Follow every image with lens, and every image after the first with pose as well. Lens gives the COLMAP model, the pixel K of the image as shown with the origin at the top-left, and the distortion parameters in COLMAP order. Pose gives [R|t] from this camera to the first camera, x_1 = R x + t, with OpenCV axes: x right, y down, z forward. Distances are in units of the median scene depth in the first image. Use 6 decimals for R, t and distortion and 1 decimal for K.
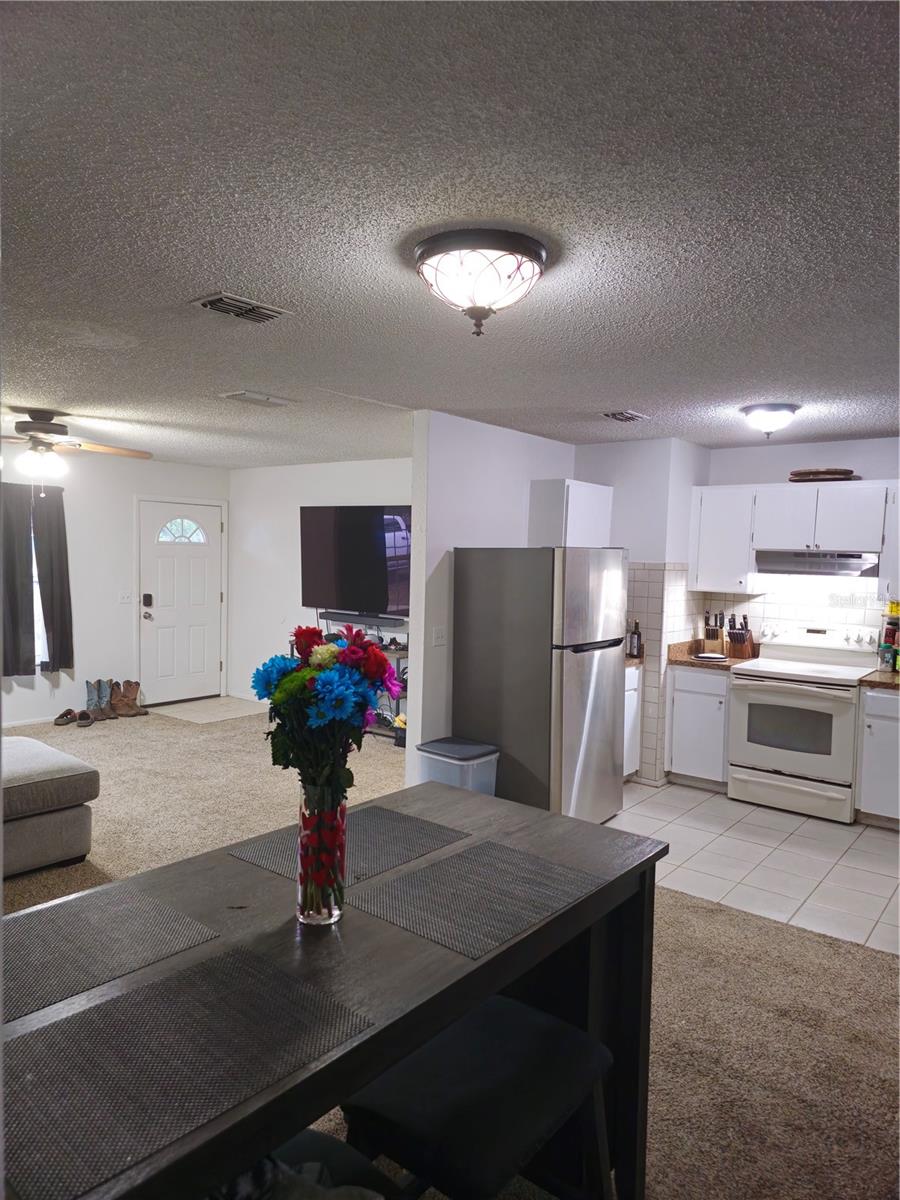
lens RADIAL K [[785.3, 0, 450.0], [0, 785.3, 600.0], [0, 0, 1]] dist [0.077392, -0.114866]
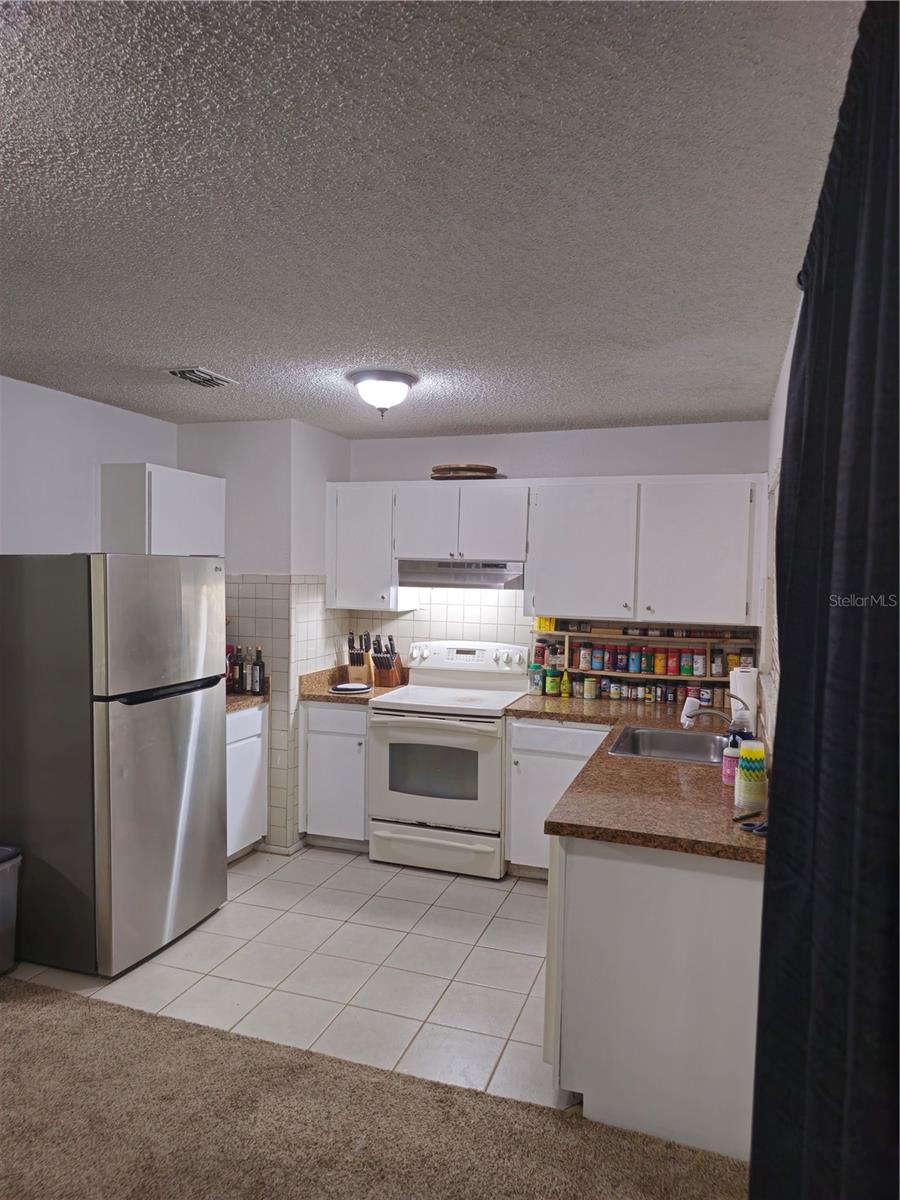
lens RADIAL K [[785.3, 0, 450.0], [0, 785.3, 600.0], [0, 0, 1]] dist [0.077392, -0.114866]
pose [[0.942348, -0.020589, 0.334001, 0.162341], [0.025441, 0.999625, -0.010160, -0.009641], [-0.333666, 0.018072, 0.942518, 0.197350]]
